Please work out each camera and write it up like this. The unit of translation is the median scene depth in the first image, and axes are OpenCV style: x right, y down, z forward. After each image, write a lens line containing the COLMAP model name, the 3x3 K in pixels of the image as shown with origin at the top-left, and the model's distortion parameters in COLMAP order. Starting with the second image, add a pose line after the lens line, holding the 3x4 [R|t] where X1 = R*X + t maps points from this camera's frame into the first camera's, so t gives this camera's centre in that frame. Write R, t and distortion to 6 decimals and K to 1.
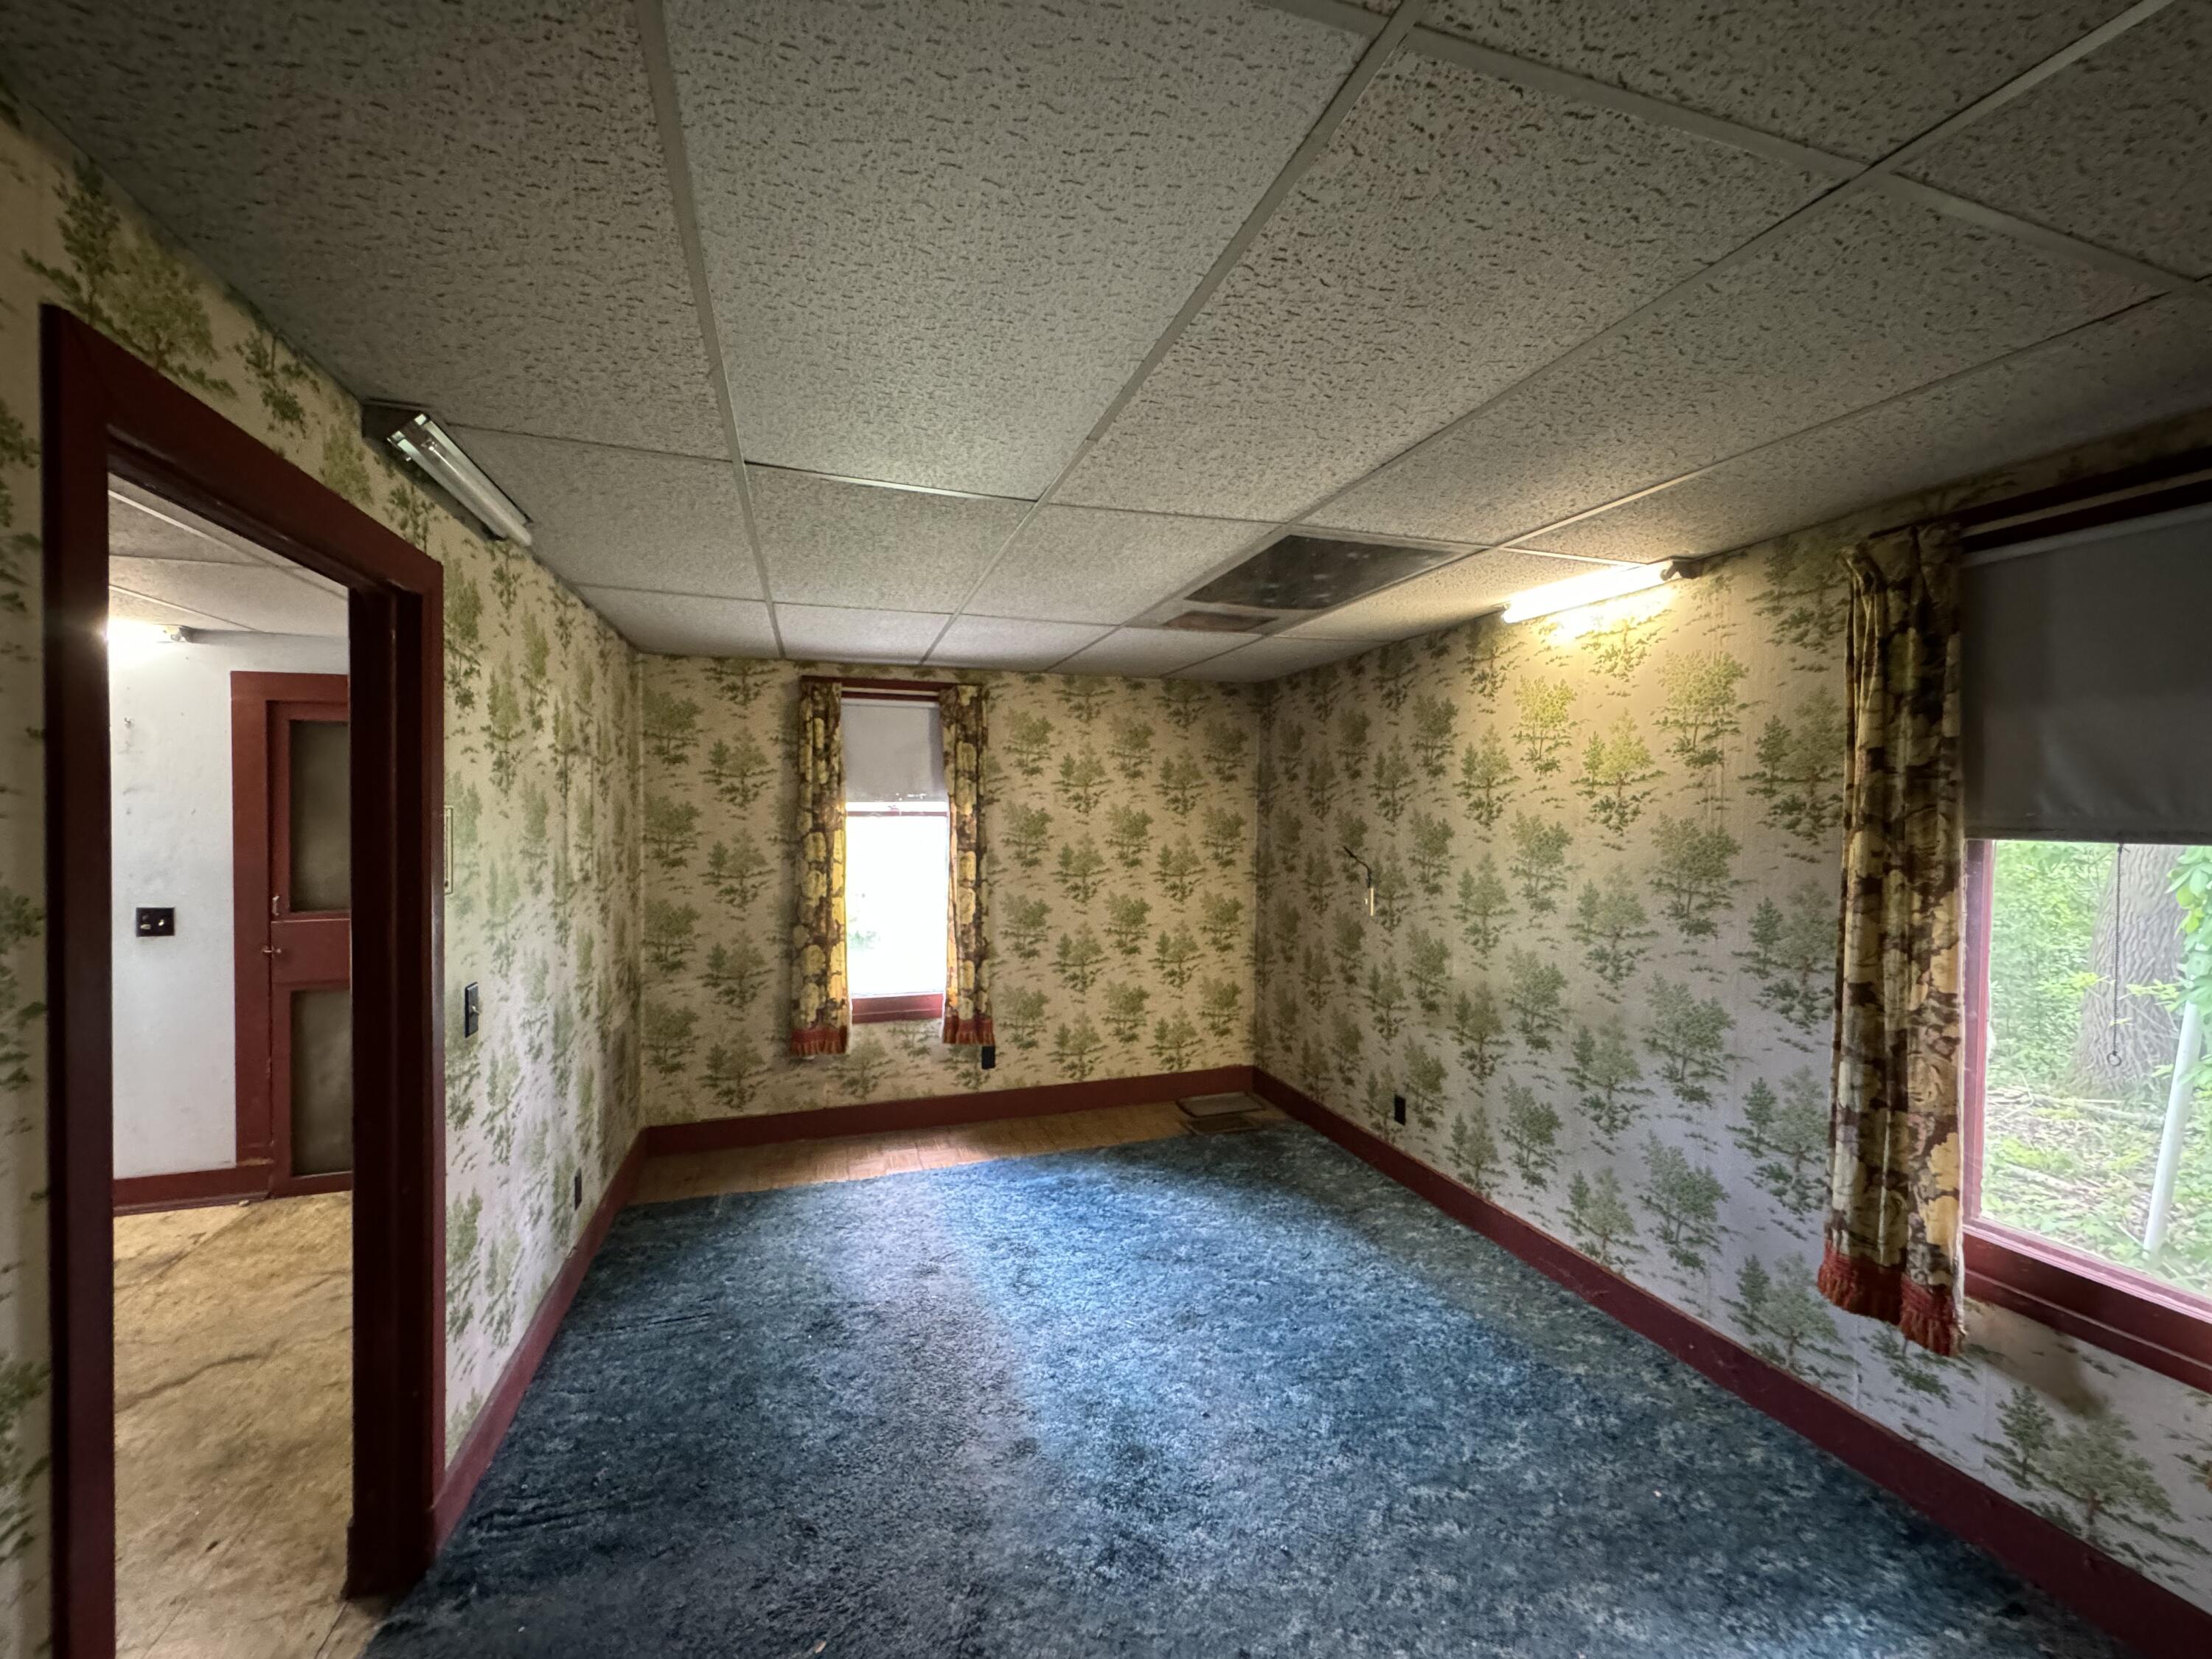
lens RADIAL K [[883.2, 0, 1096.8], [0, 883.2, 824.5], [0, 0, 1]] dist [0.003347, 0.000925]
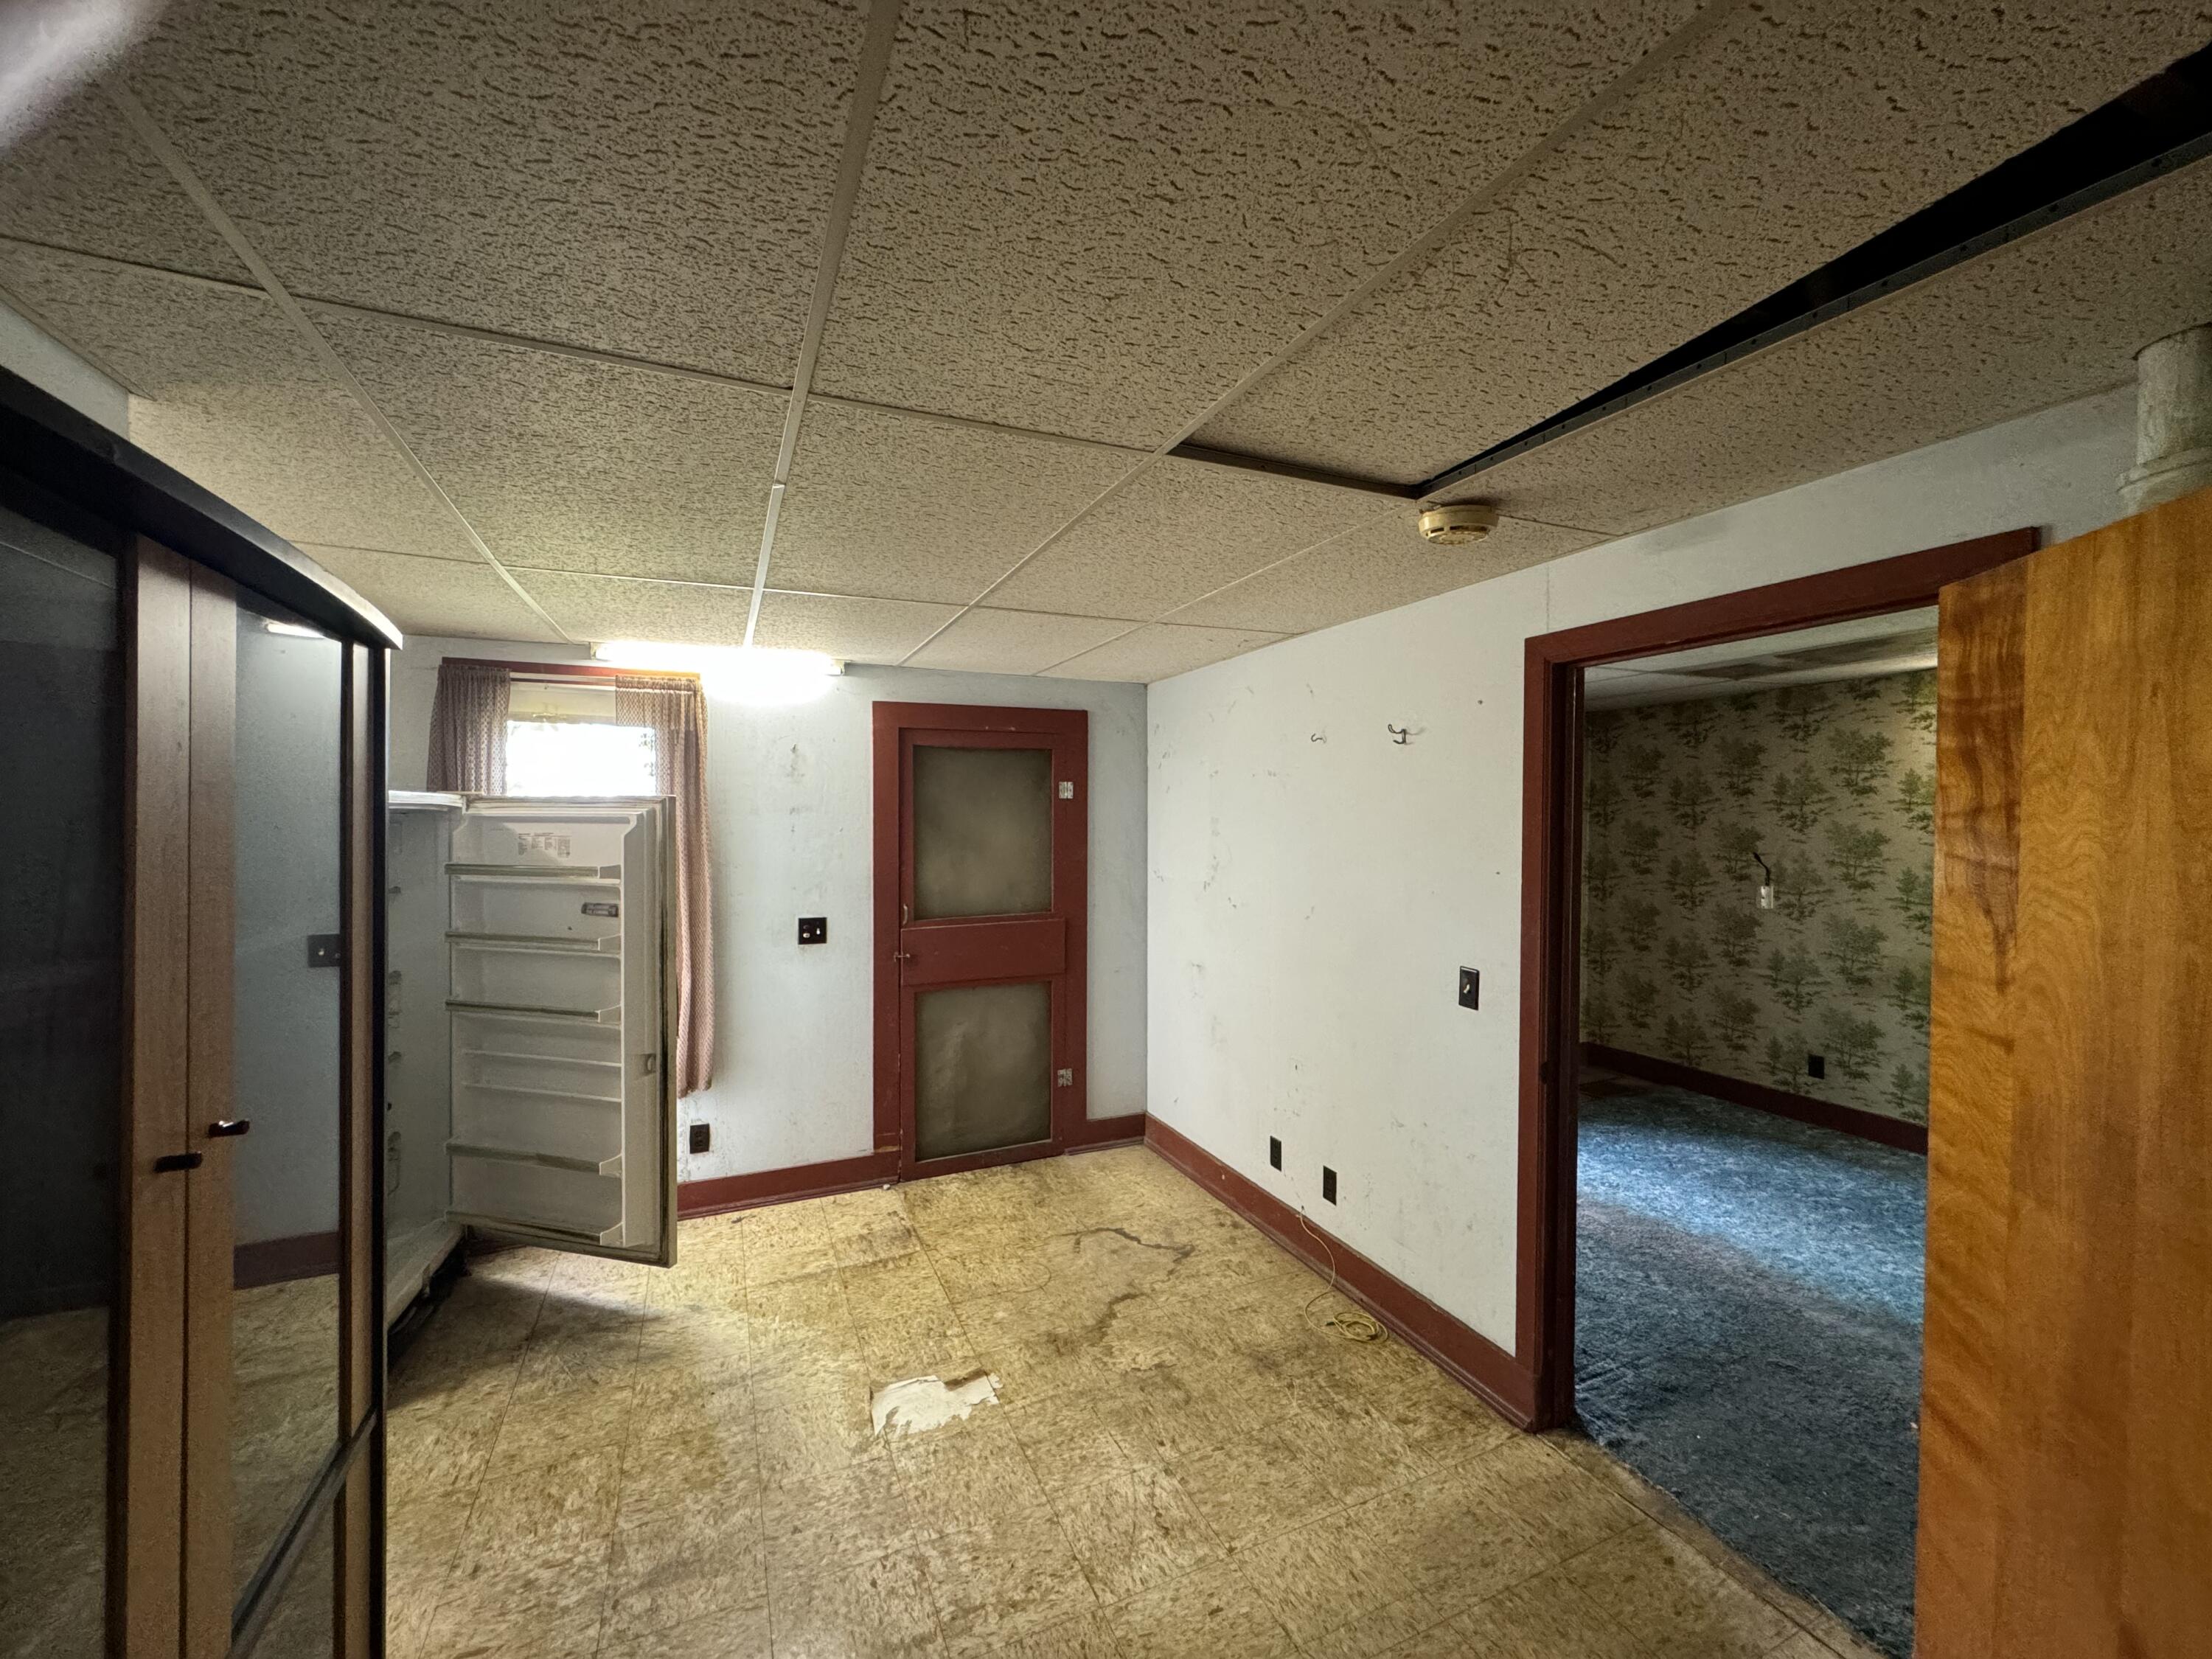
lens RADIAL K [[883.2, 0, 1113.7], [0, 883.2, 825.5], [0, 0, 1]] dist [0.003347, 0.000925]
pose [[0.993642, -0.005524, 0.112449, -0.762344], [0.006410, 0.999951, -0.007525, -0.008423], [-0.112402, 0.008198, 0.993629, -0.112962]]
